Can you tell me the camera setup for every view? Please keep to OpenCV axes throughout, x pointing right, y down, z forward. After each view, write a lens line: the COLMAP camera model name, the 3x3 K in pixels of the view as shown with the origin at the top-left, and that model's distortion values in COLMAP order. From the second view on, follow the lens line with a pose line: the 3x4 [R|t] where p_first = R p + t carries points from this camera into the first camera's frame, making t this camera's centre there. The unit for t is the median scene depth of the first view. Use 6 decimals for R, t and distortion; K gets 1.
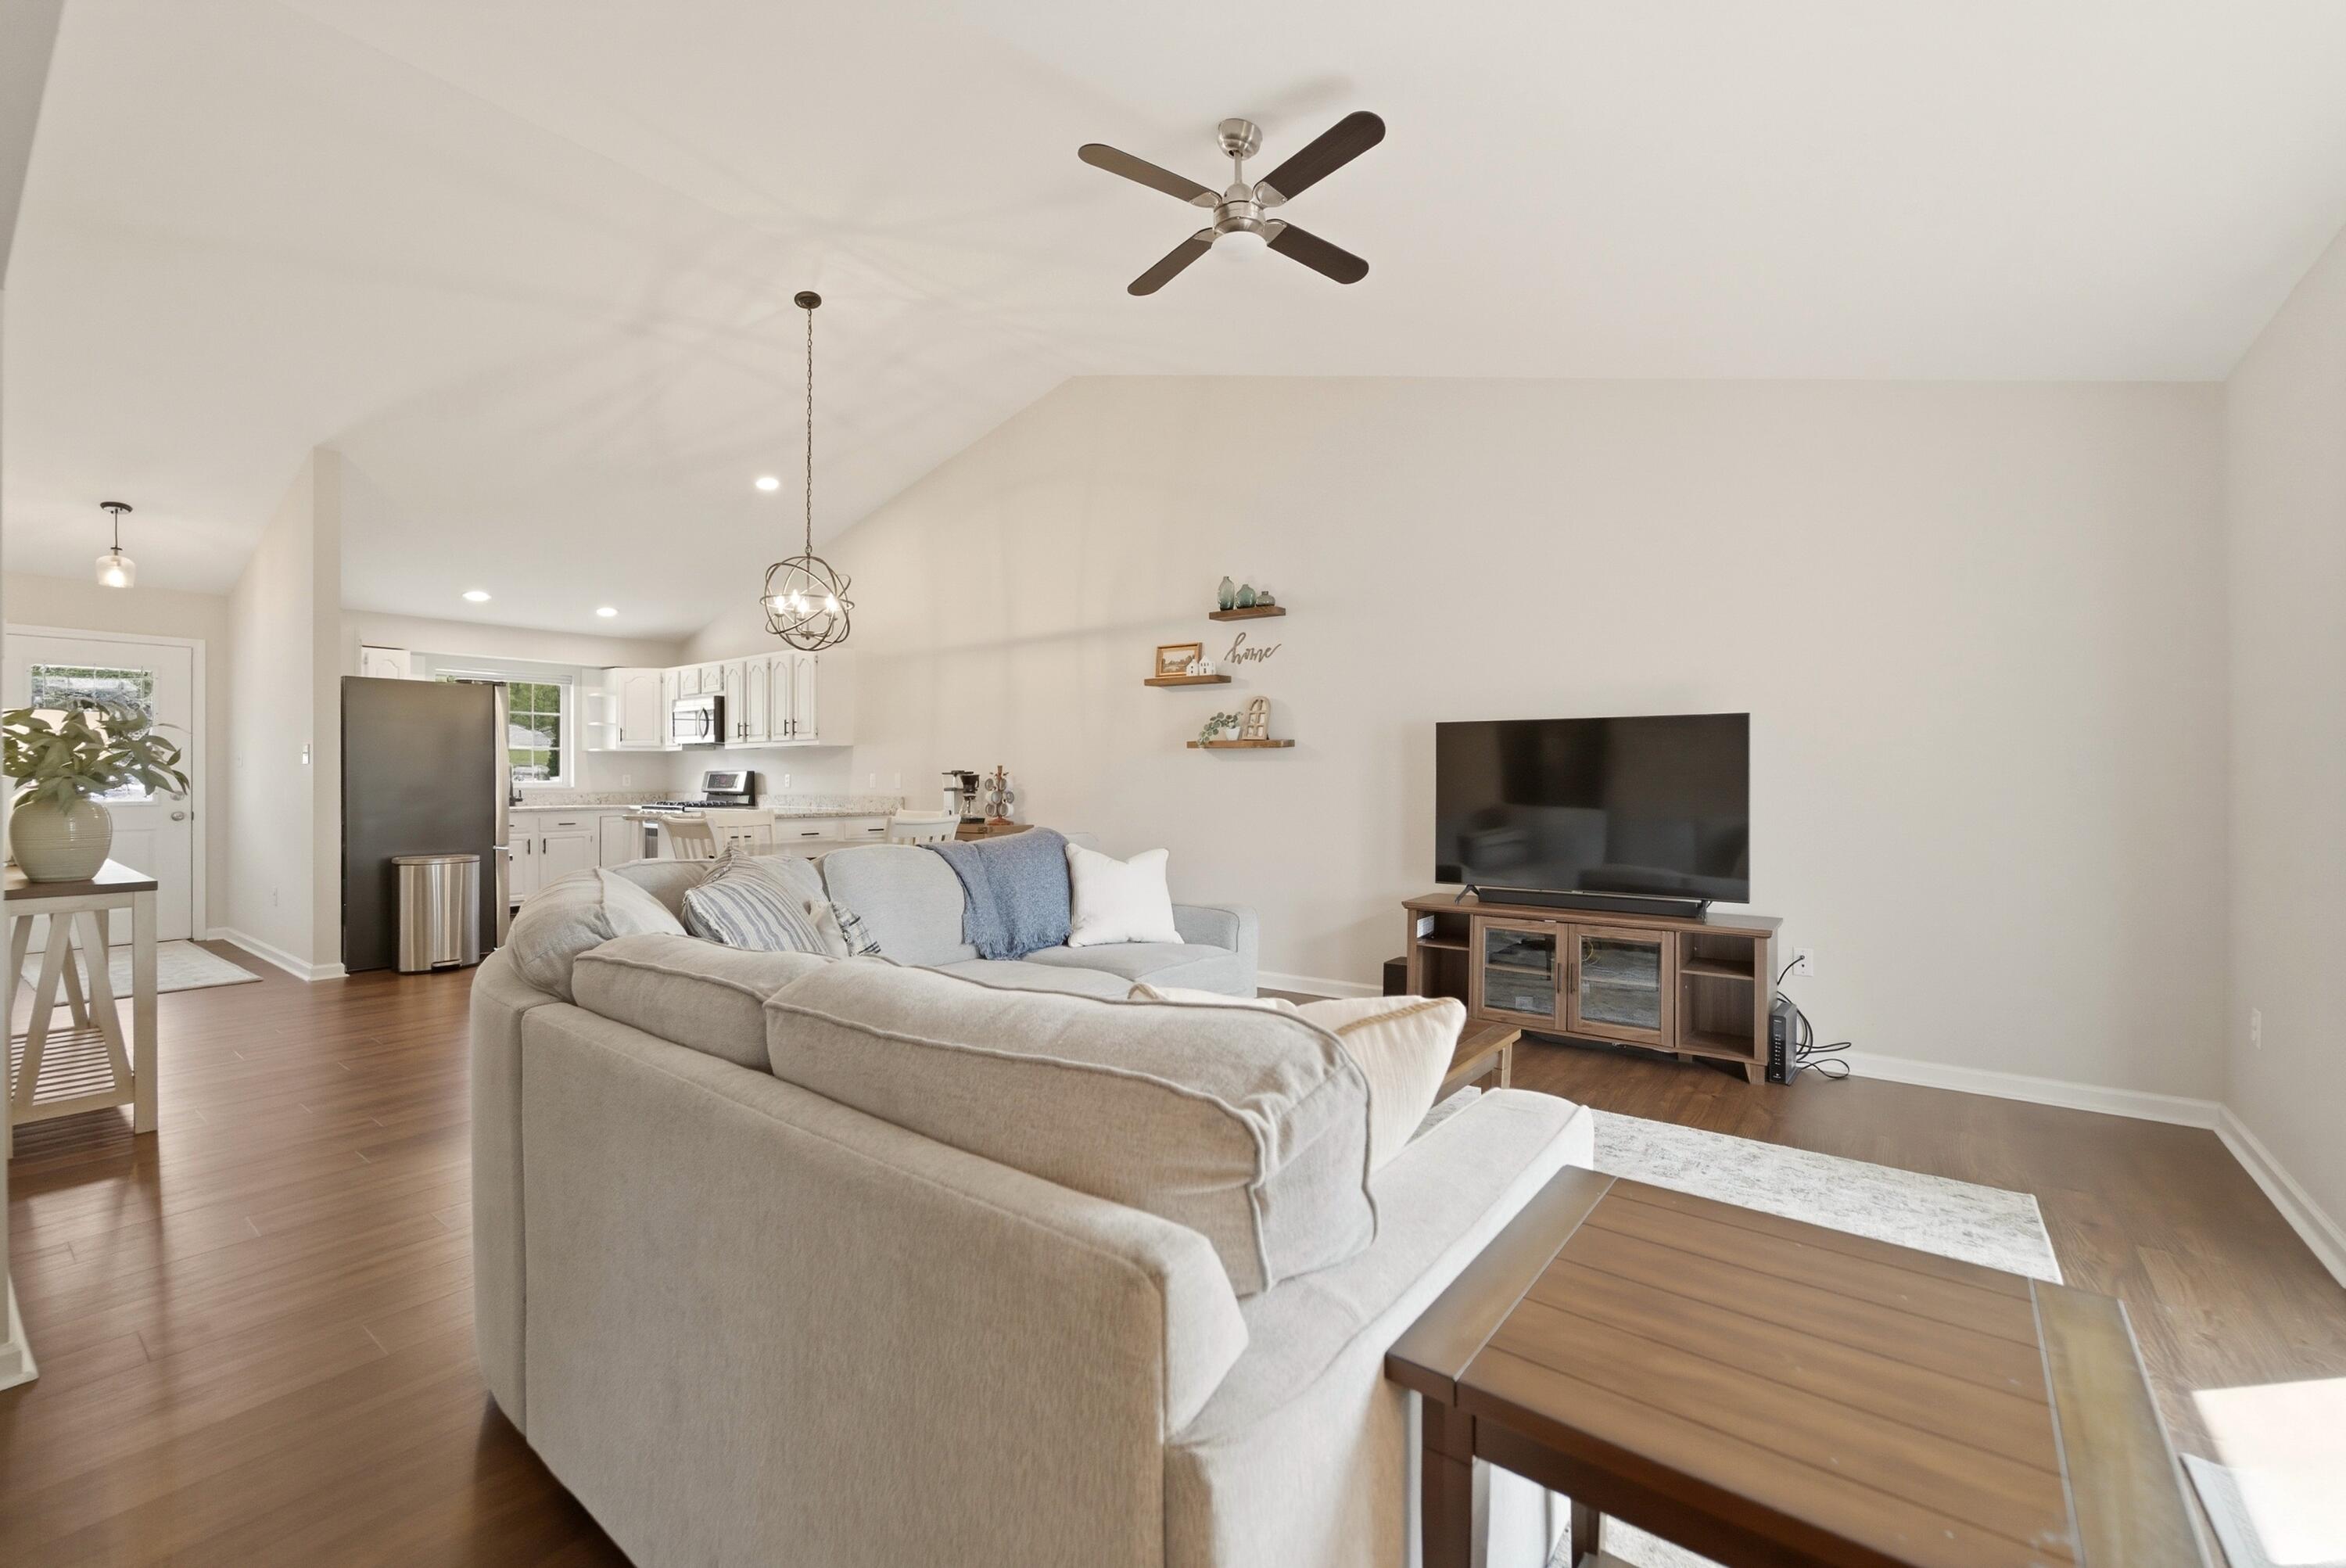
lens RADIAL K [[987.3, 0, 1165.8], [0, 987.3, 772.1], [0, 0, 1]] dist [0.000933, 0.000270]
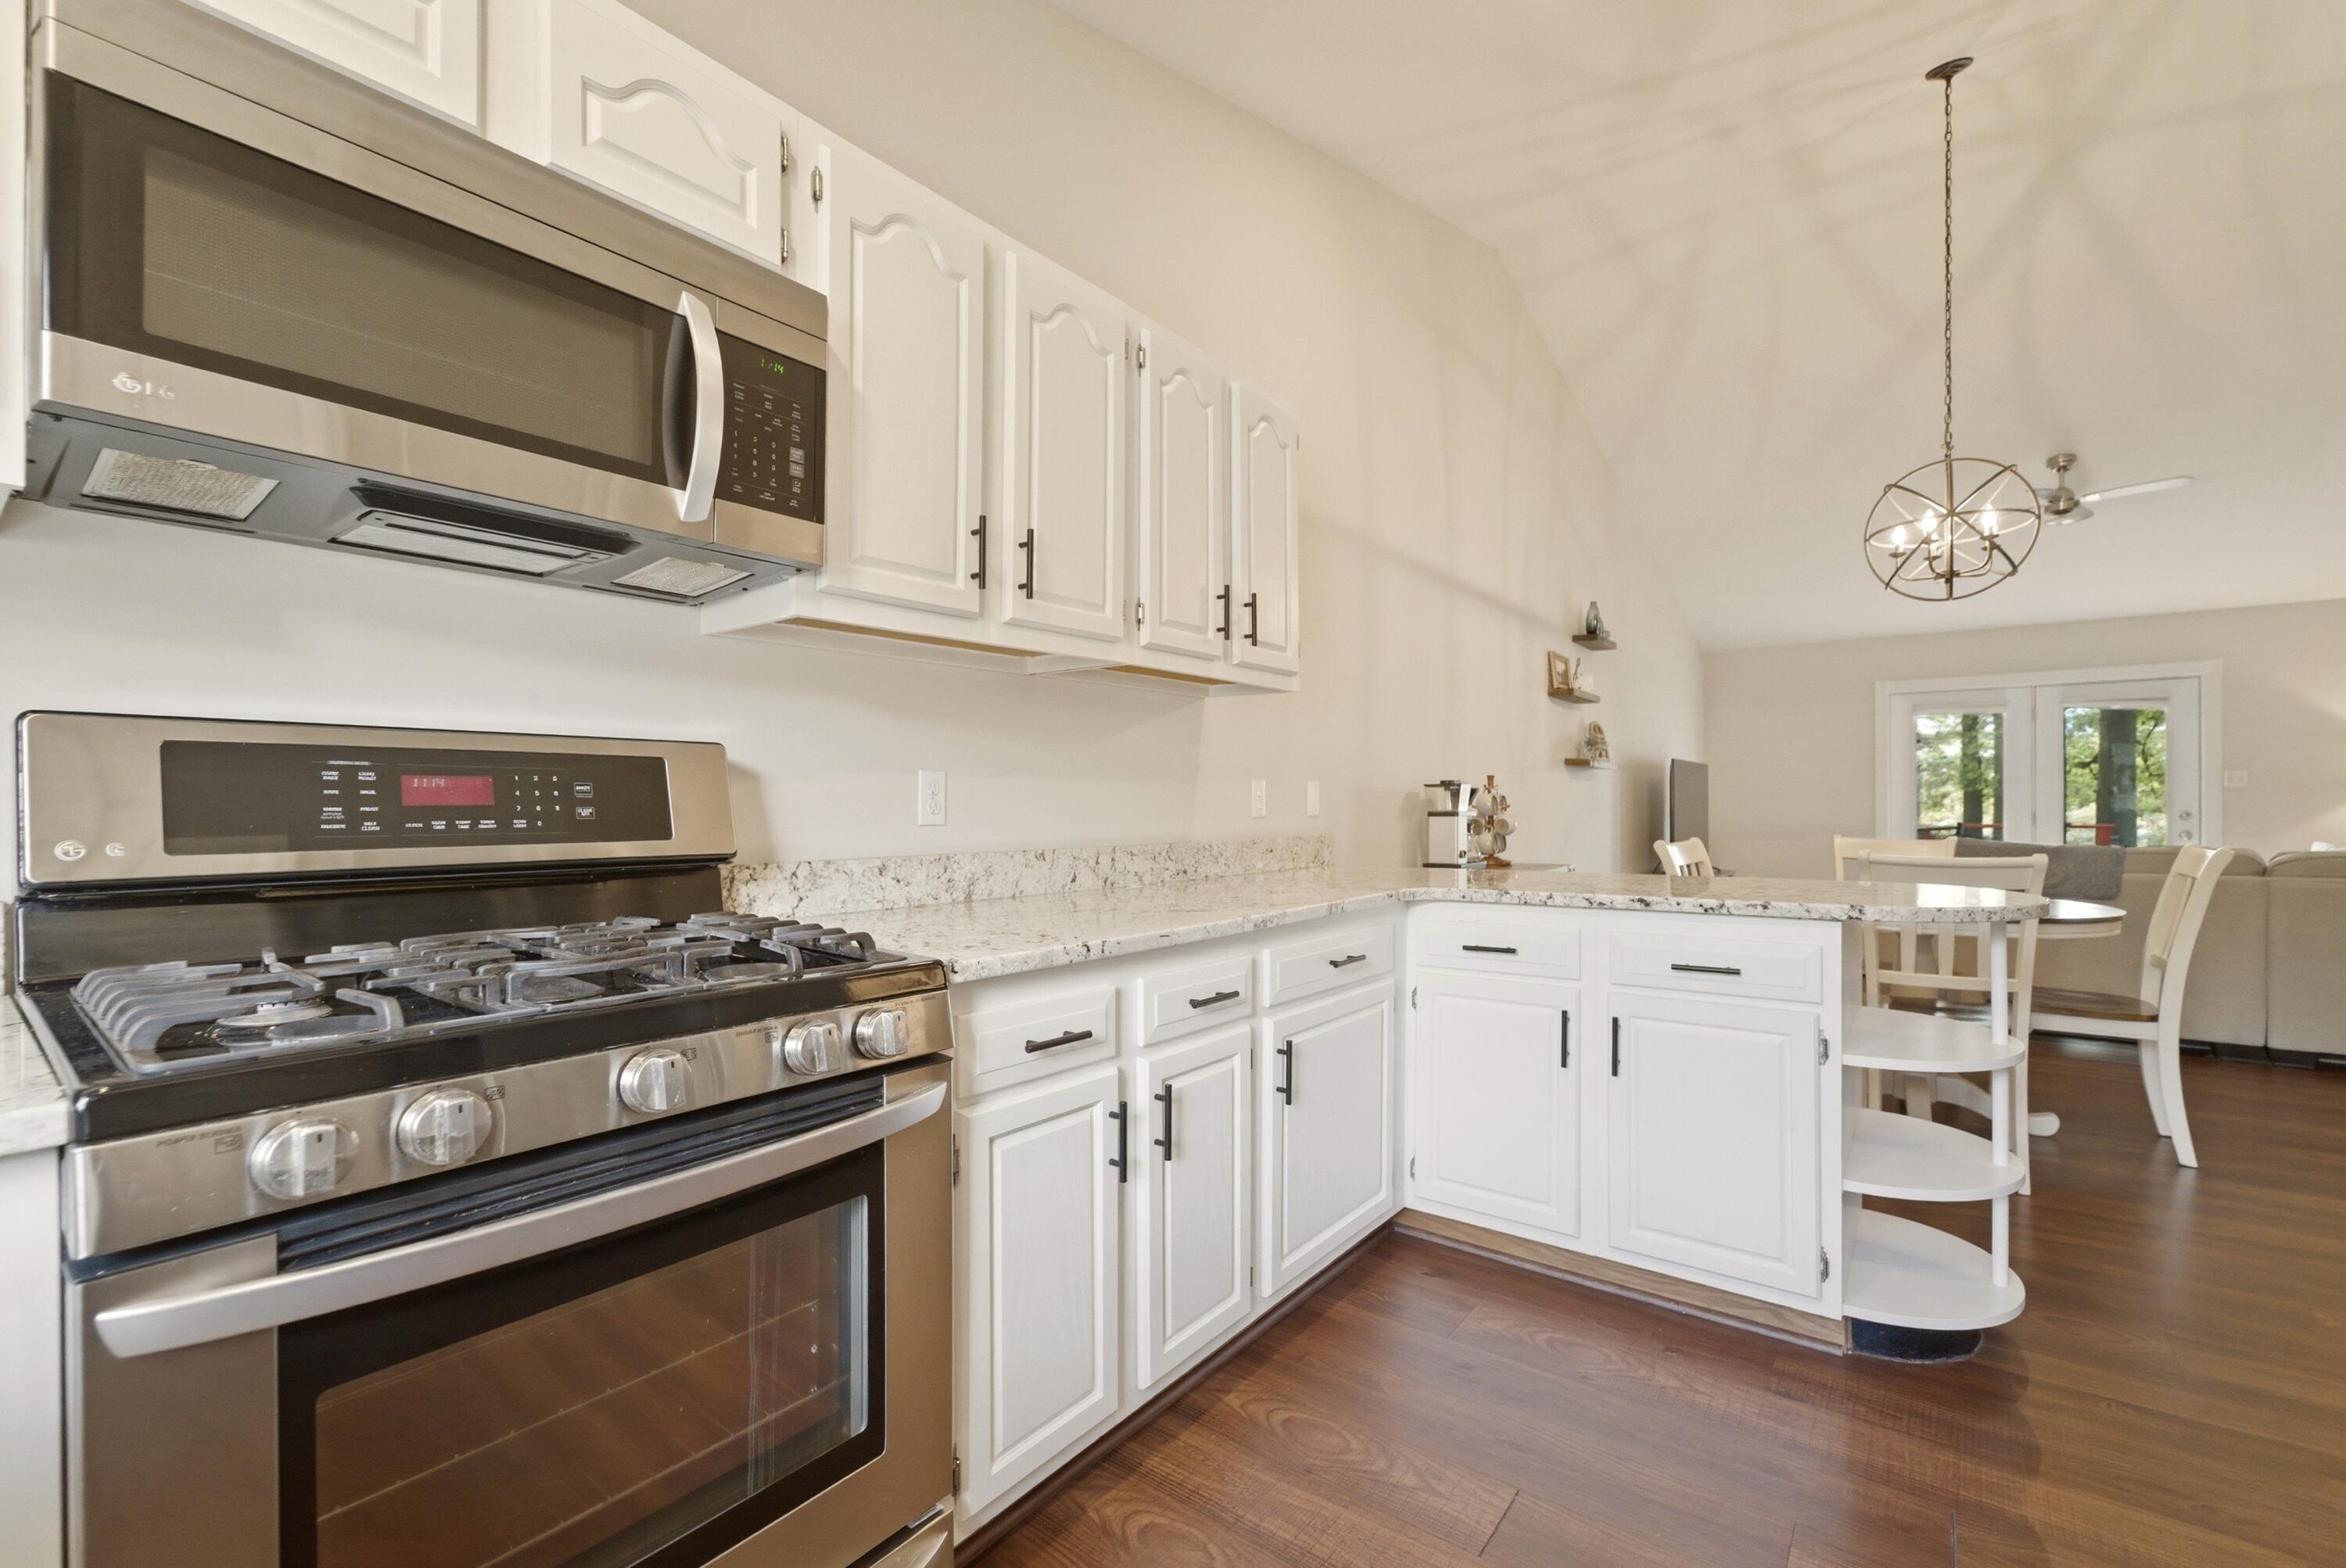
lens RADIAL K [[989.1, 0, 1202.0], [0, 989.1, 813.5], [0, 0, 1]] dist [0.005217, 0.000574]
pose [[-0.024077, -0.007347, 0.999683, -0.809142], [-0.002131, 0.999971, 0.007297, 0.014062], [-0.999708, -0.001955, -0.024092, 1.200774]]
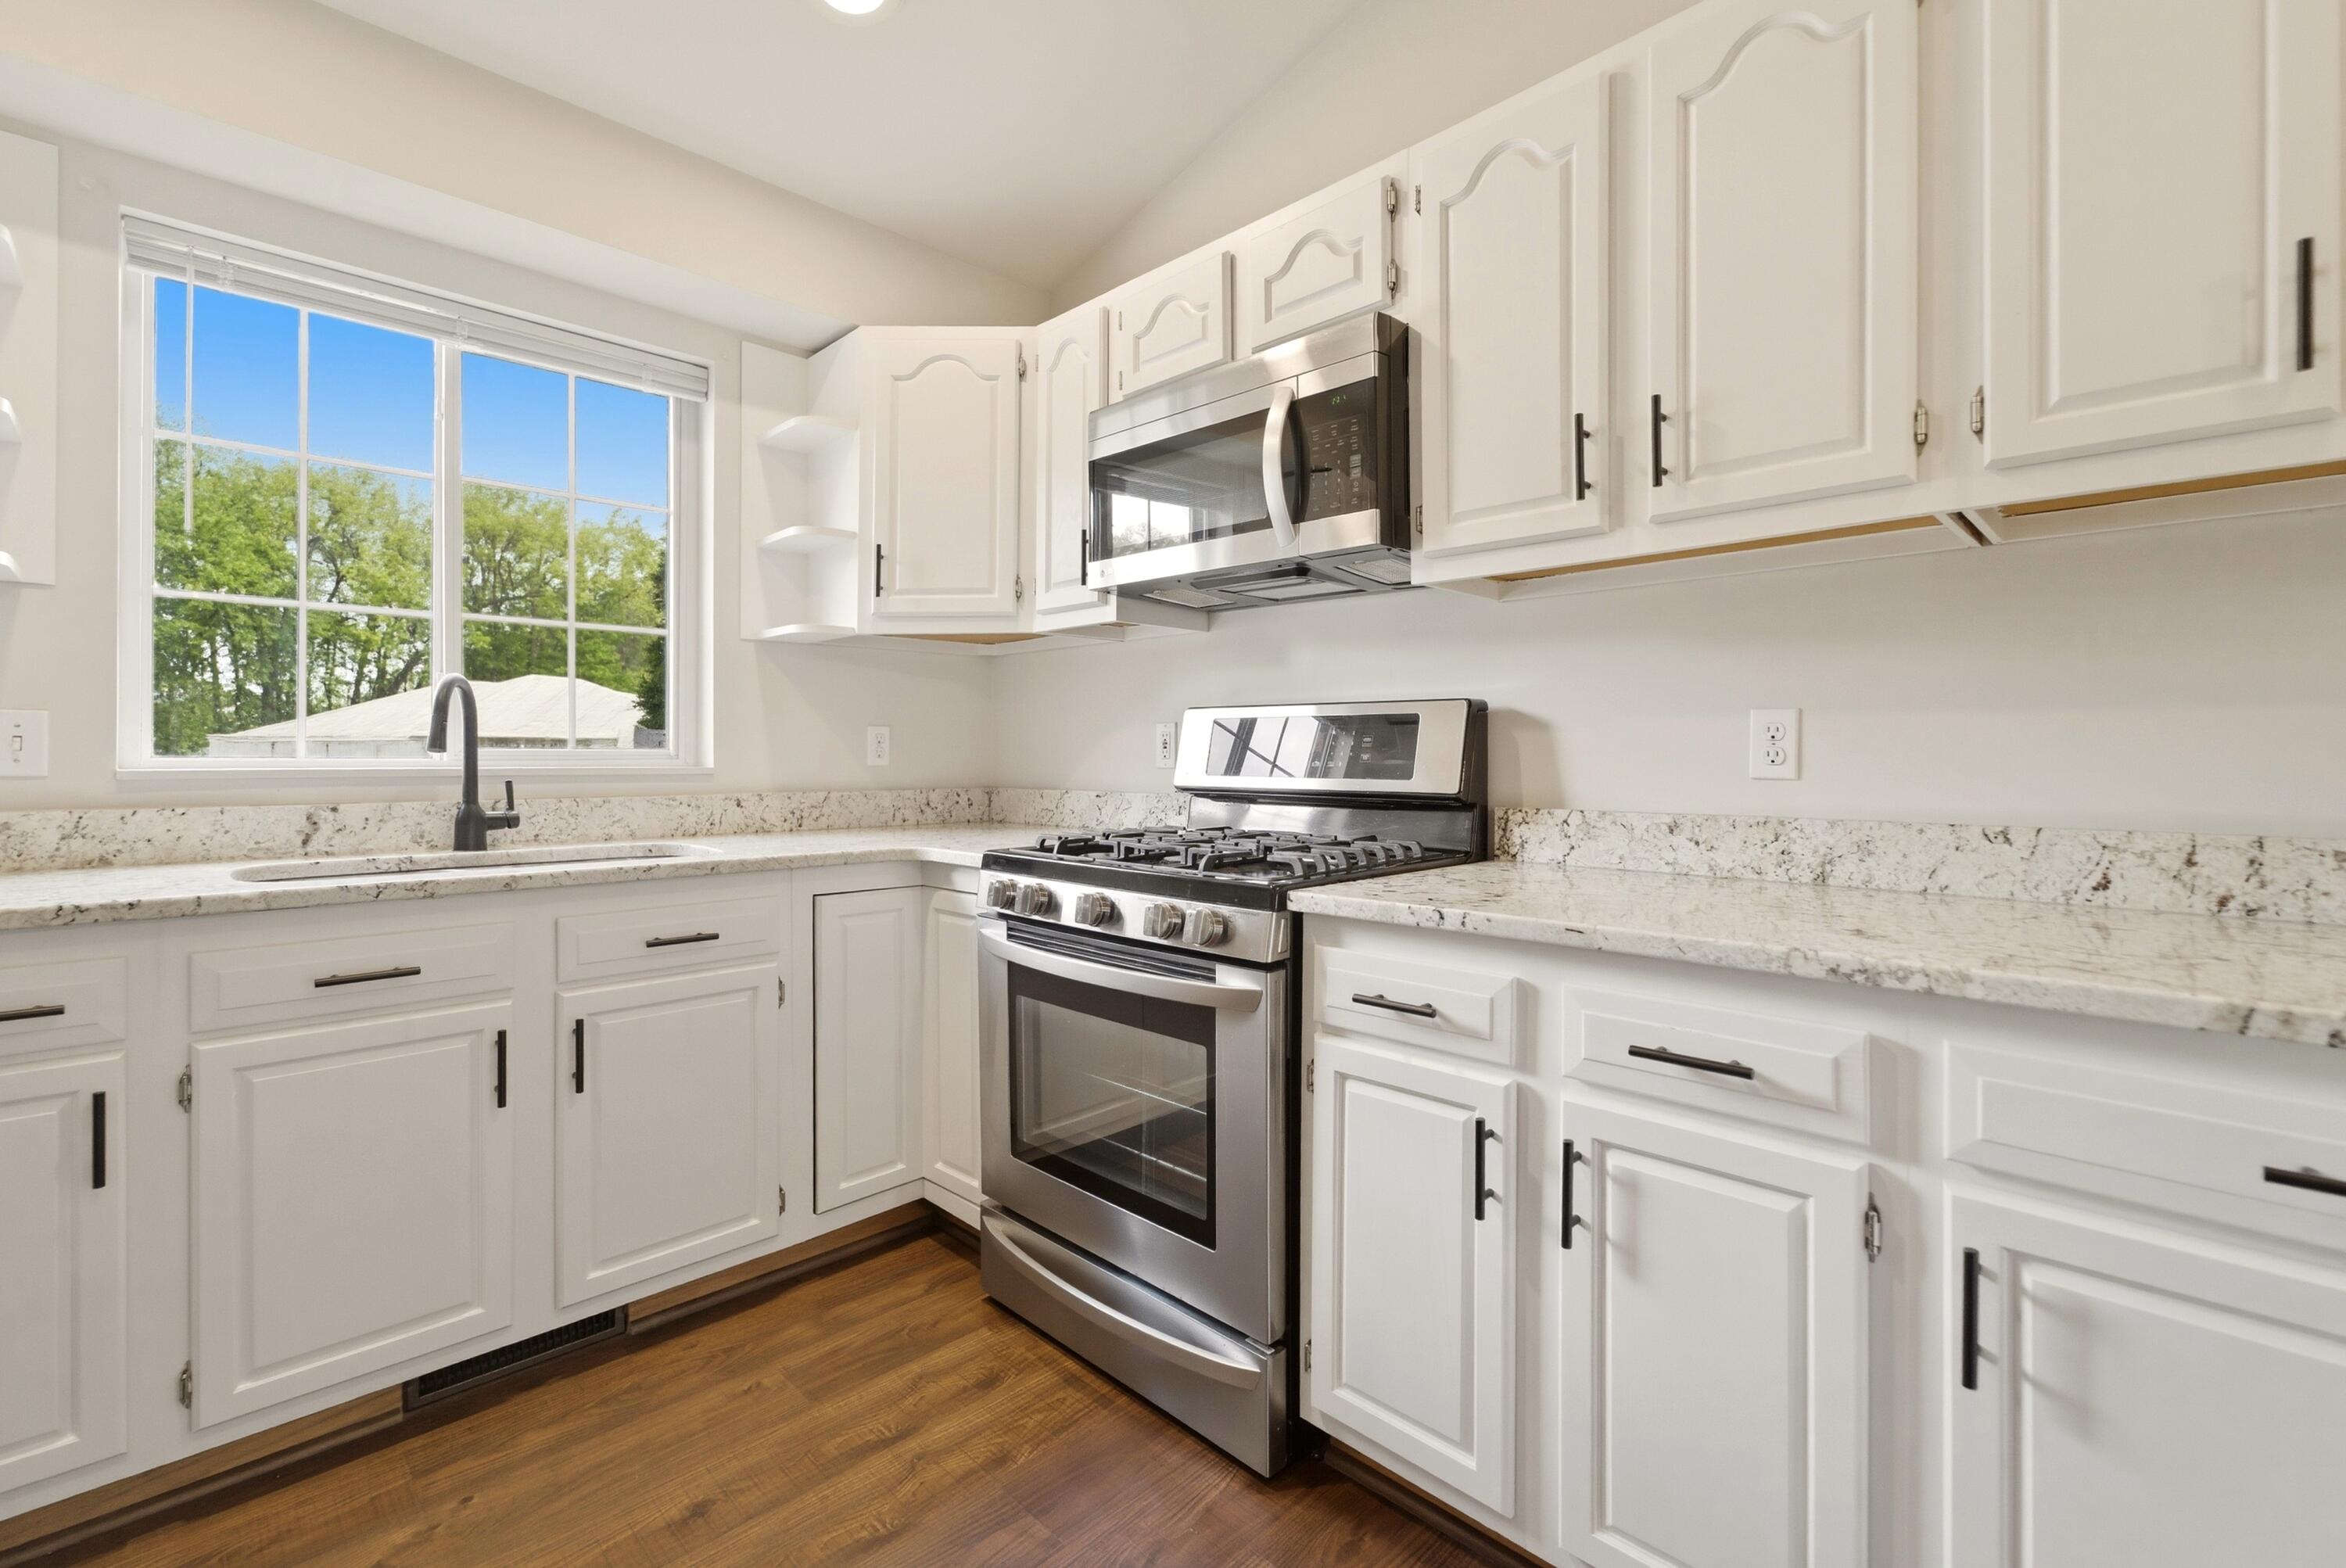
lens RADIAL K [[1086.4, 0, 1209.7], [0, 1086.4, 759.7], [0, 0, 1]] dist [-0.000357, 0.000159]
pose [[0.994828, 0.005205, -0.101442, -0.602783], [-0.004892, 0.999982, 0.003331, 0.015404], [0.101458, -0.002817, 0.994836, 0.999217]]
